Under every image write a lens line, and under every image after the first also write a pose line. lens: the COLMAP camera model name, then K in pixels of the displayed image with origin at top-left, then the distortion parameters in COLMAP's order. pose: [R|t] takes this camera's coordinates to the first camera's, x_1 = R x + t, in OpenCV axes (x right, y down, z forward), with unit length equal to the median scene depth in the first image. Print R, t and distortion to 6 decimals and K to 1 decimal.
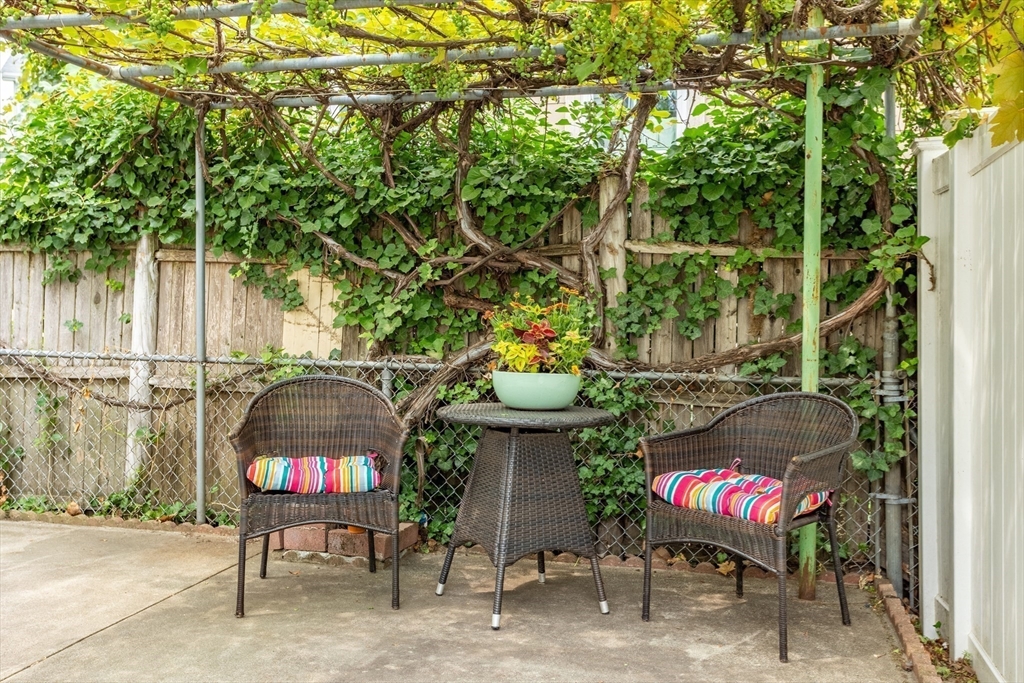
lens RADIAL K [[1026.3, 0, 509.1], [0, 1026.3, 343.2], [0, 0, 1]] dist [-0.001565, 0.000000]
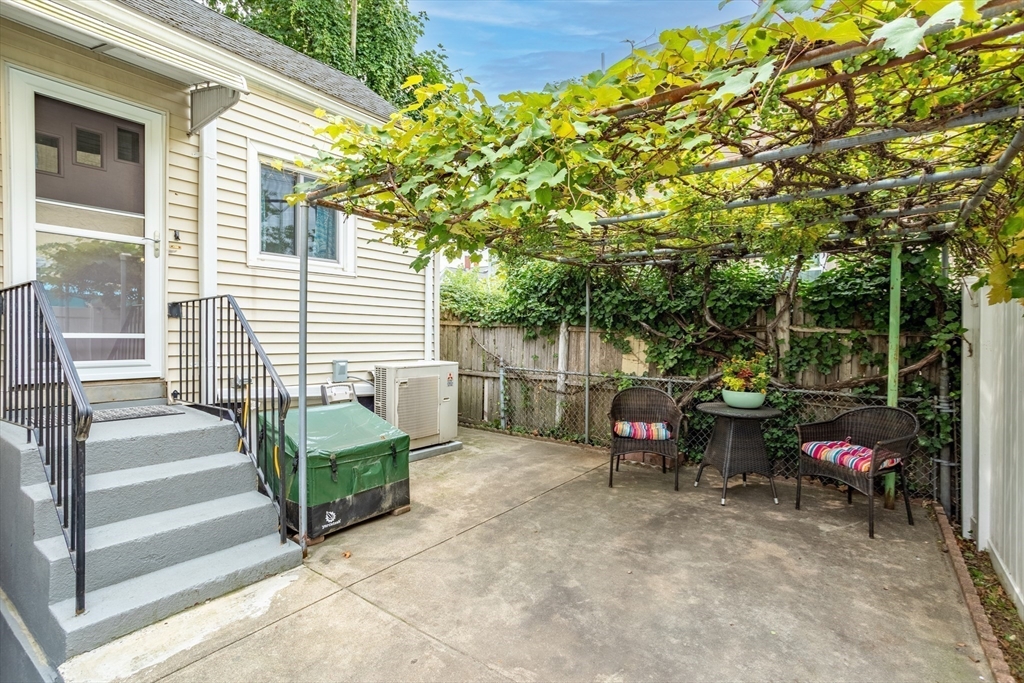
lens RADIAL K [[513.0, 0, 507.2], [0, 513.0, 342.8], [0, 0, 1]] dist [-0.036426, 0.021034]
pose [[0.922642, 0.009648, -0.385537, -0.018862], [-0.011070, 0.999938, -0.001468, -0.060216], [0.385499, 0.005622, 0.922691, -0.183865]]
